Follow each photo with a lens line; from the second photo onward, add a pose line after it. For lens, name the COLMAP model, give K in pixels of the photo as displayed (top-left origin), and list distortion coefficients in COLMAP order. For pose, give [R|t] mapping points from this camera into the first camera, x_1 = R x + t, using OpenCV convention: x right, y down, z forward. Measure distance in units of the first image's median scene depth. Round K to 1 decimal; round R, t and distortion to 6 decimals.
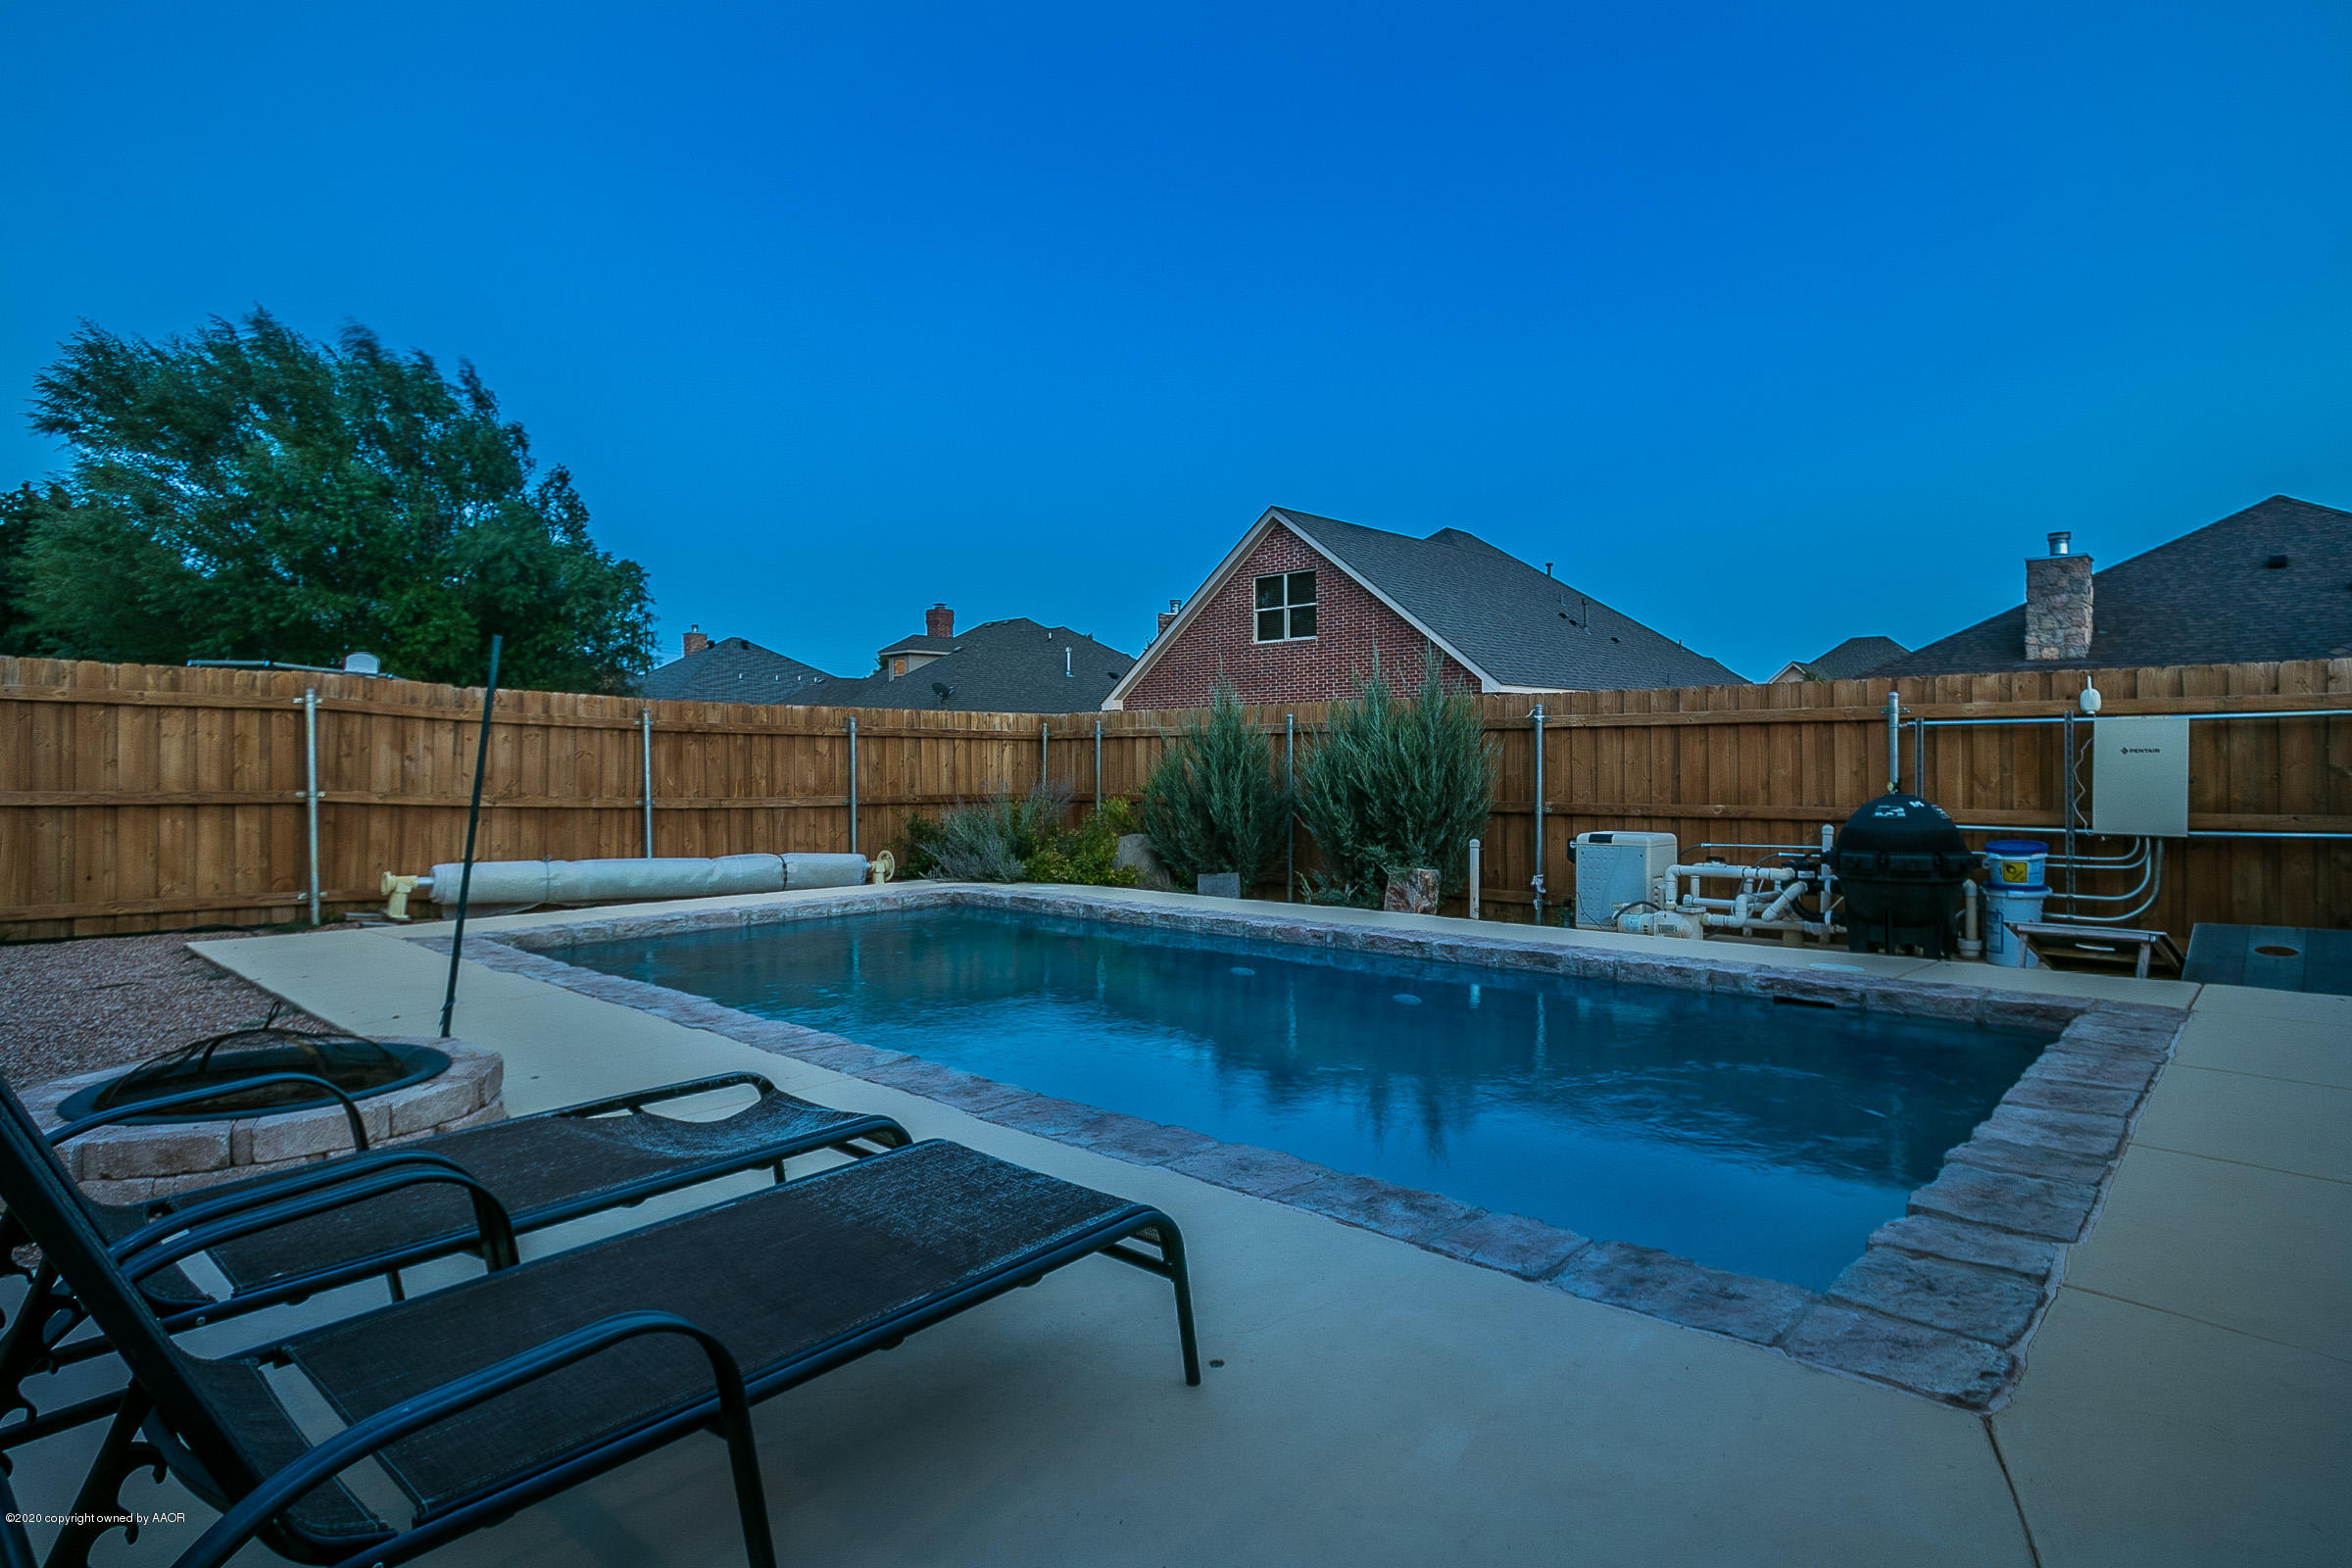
lens RADIAL K [[1311.5, 0, 1179.7], [0, 1311.5, 786.8], [0, 0, 1]] dist [-0.027054, 0.010843]
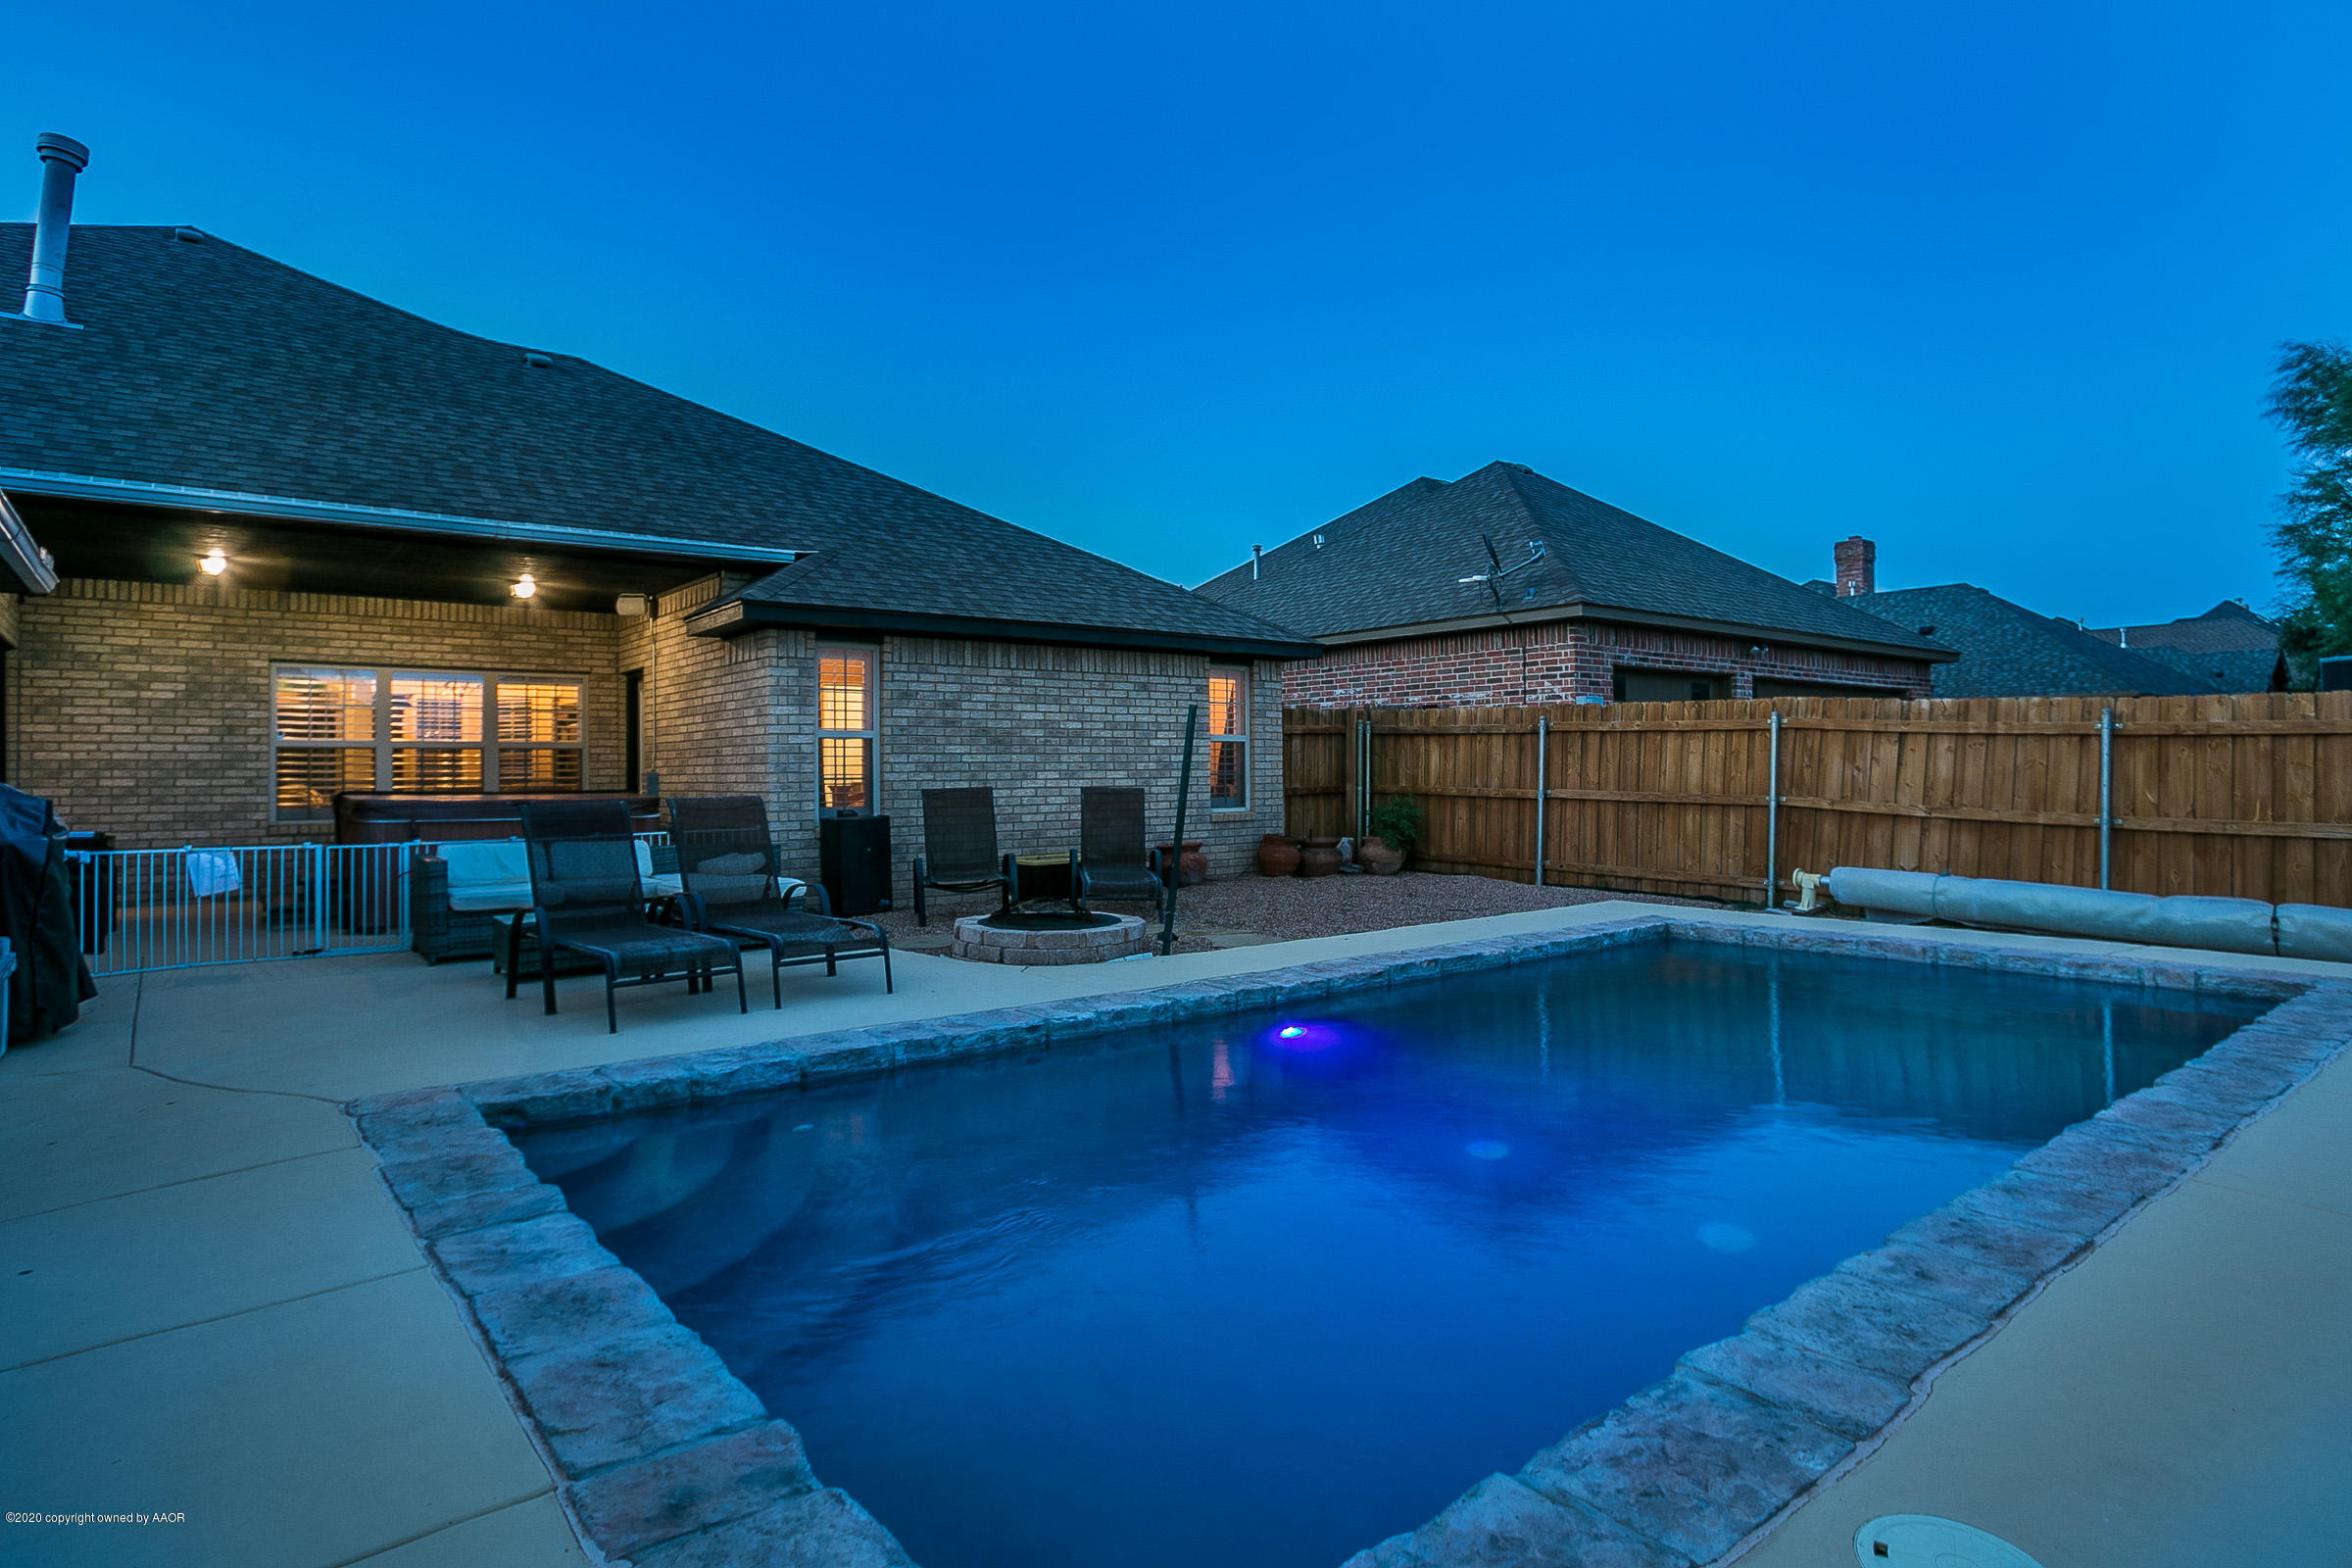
lens RADIAL K [[1252.6, 0, 1152.8], [0, 1252.6, 767.7], [0, 0, 1]] dist [-0.021177, 0.004786]
pose [[-0.174248, 0.003052, -0.984697, 0.561422], [-0.013622, 0.999892, 0.005509, -0.021426], [0.984608, 0.014374, -0.174188, 0.622521]]
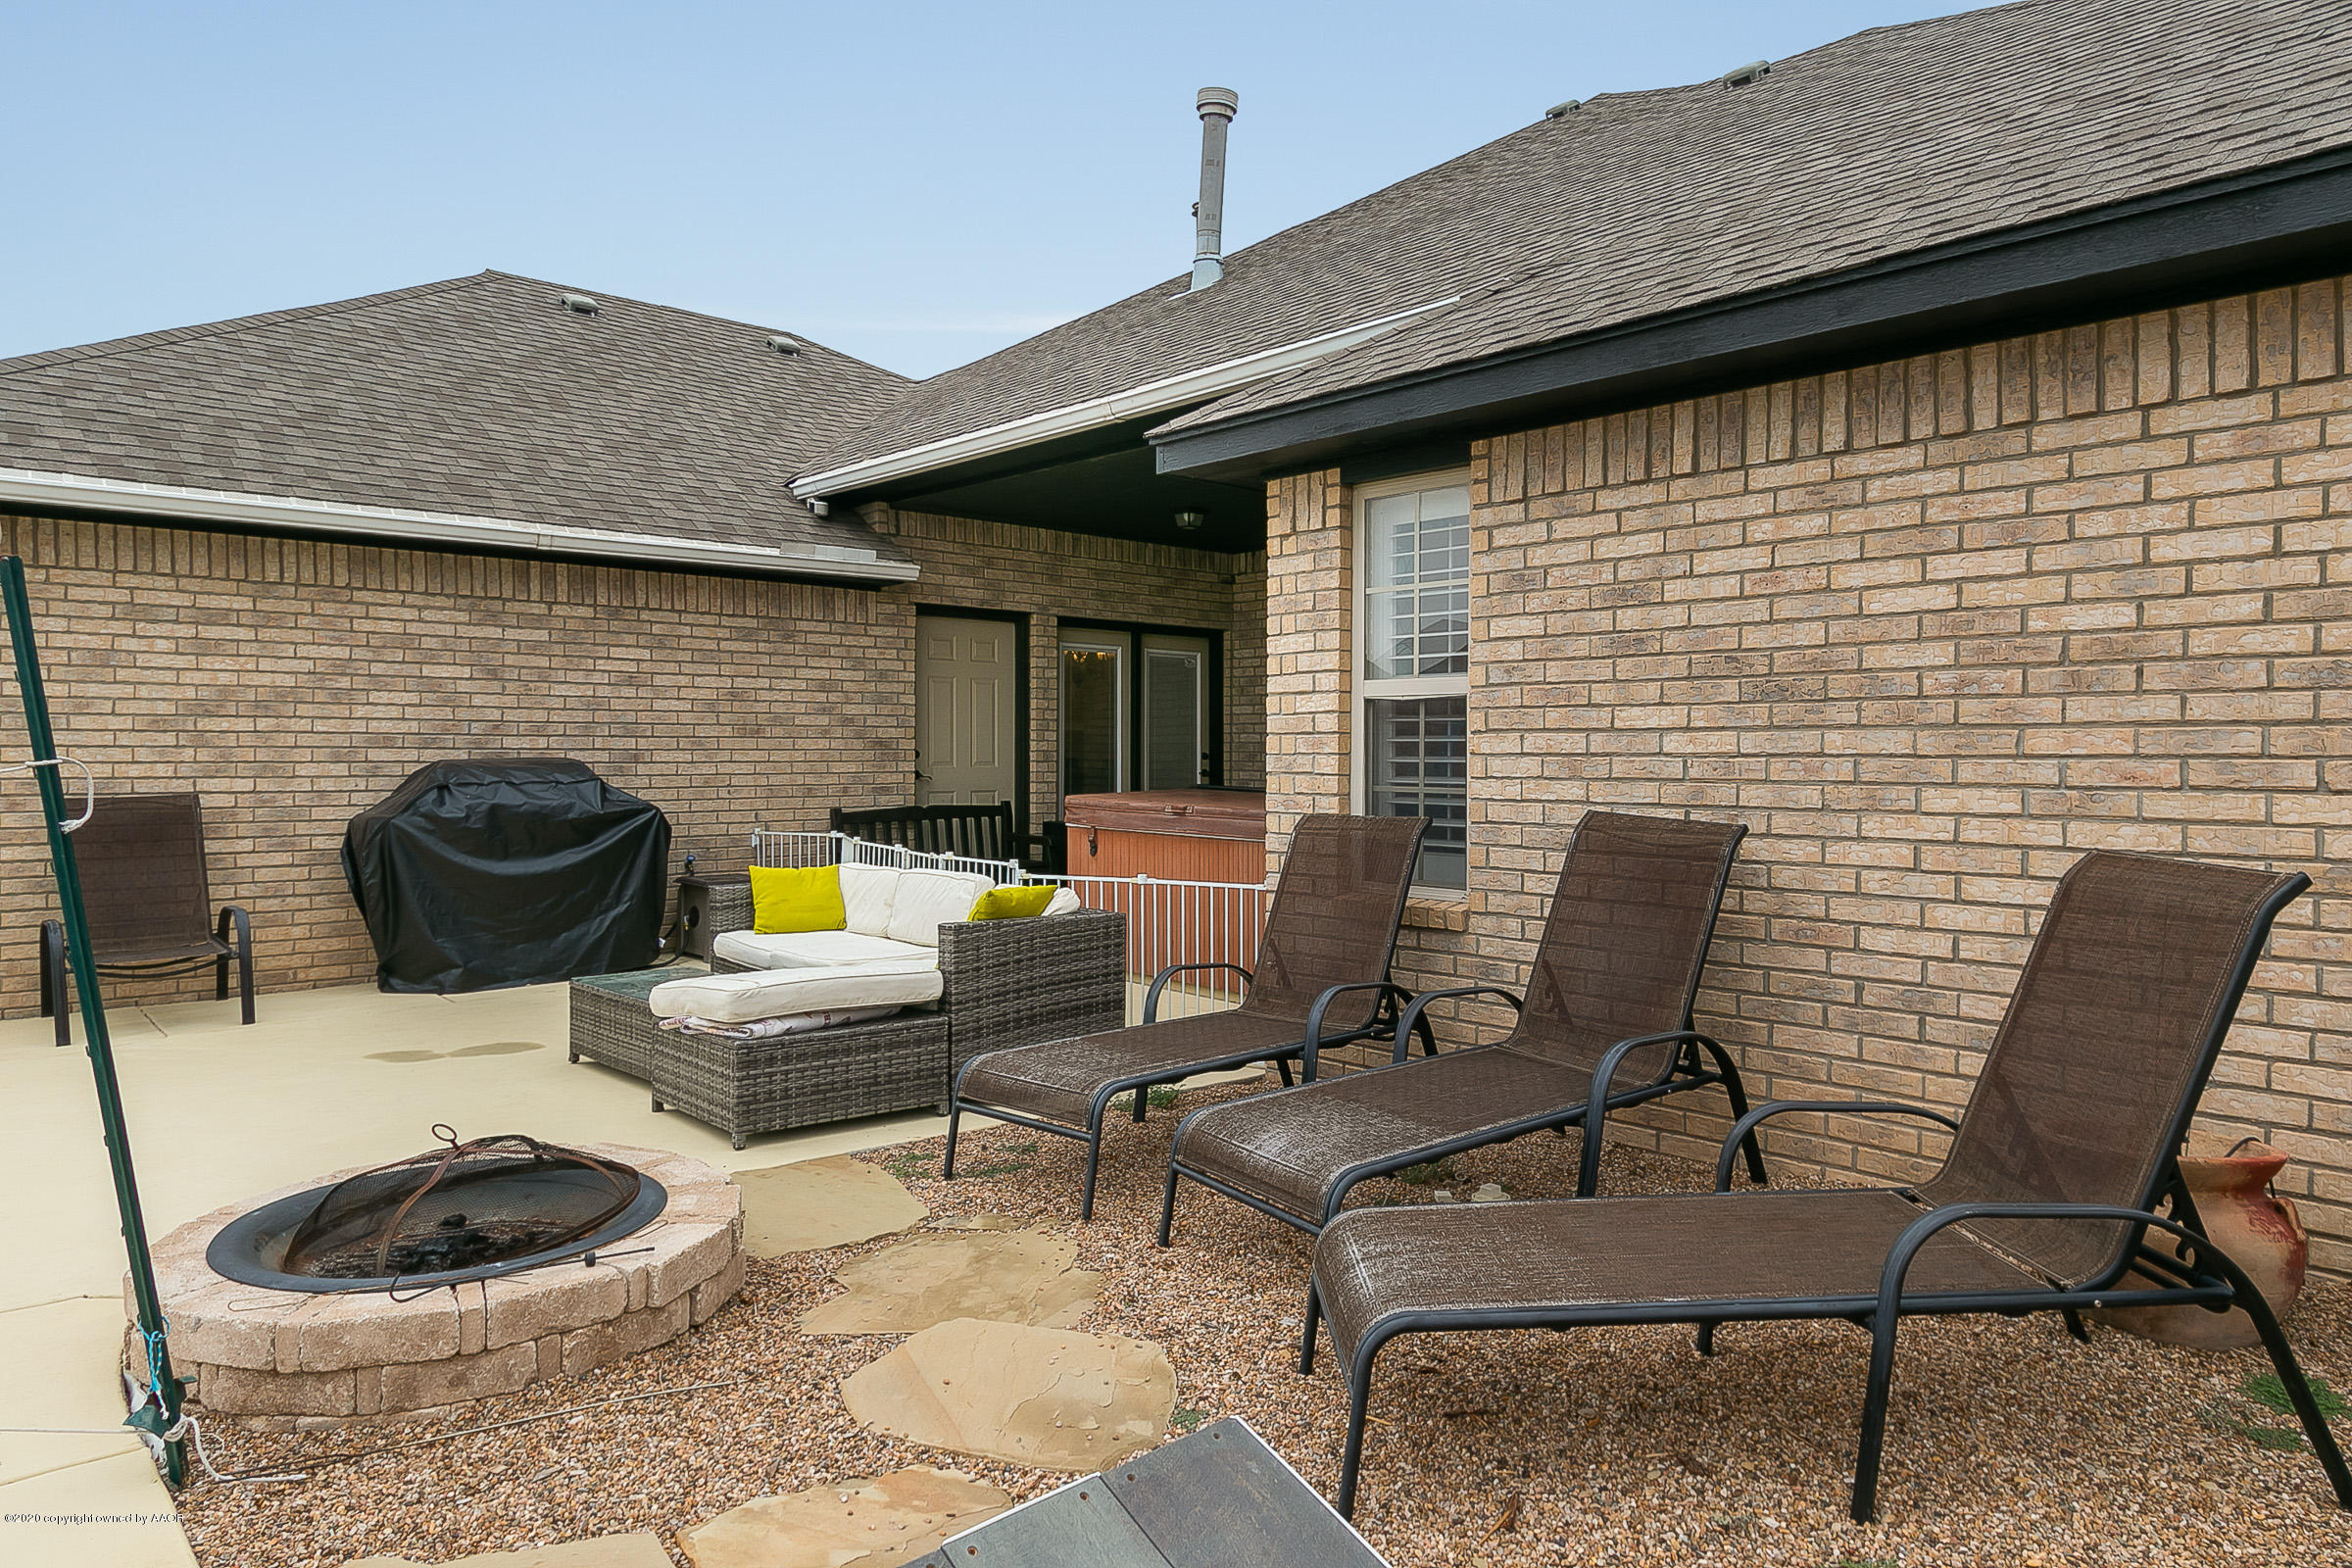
lens RADIAL K [[1456.7, 0, 1177.4], [0, 1456.7, 788.9], [0, 0, 1]] dist [-0.006509, 0.008889]
pose [[-0.996389, -0.000621, 0.084905, -0.490066], [0.003496, 0.998825, 0.048331, -0.030321], [-0.084836, 0.048454, -0.995216, 0.735994]]
